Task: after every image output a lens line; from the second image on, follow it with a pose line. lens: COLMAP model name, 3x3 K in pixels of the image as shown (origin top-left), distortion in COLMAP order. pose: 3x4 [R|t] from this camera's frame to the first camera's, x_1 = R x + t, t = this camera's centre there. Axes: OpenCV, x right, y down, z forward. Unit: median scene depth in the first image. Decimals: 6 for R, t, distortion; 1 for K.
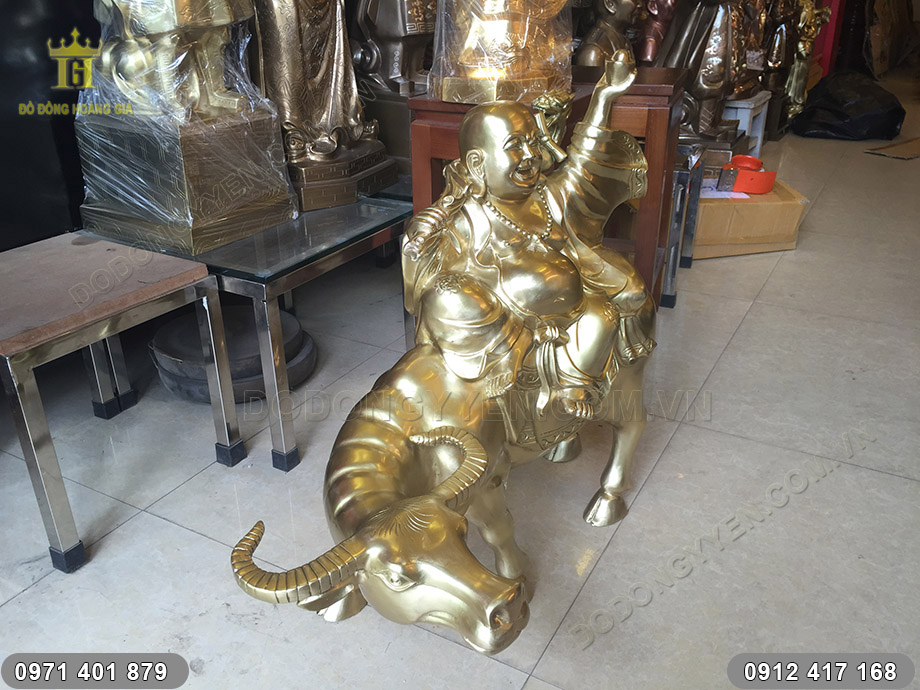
lens RADIAL K [[796.4, 0, 460.0], [0, 796.4, 345.0], [0, 0, 1]] dist [0.087639, -0.126506]
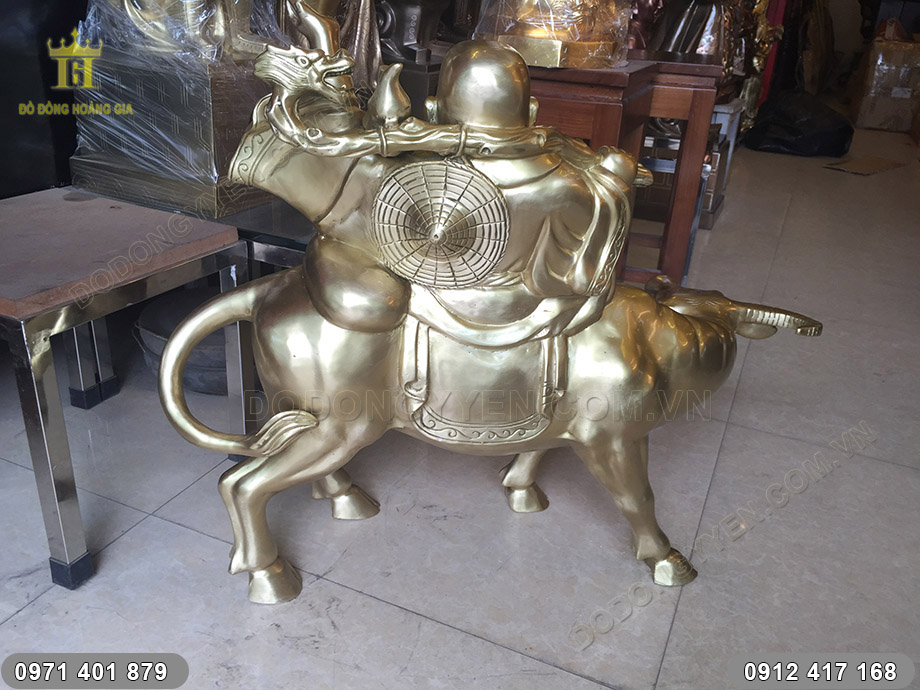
lens RADIAL K [[796.4, 0, 460.0], [0, 796.4, 345.0], [0, 0, 1]] dist [0.087639, -0.126506]
pose [[0.993078, 0.025038, 0.114761, -0.156991], [-0.023554, 0.999621, -0.014269, 0.028817], [-0.115075, 0.011467, 0.993291, 0.108596]]
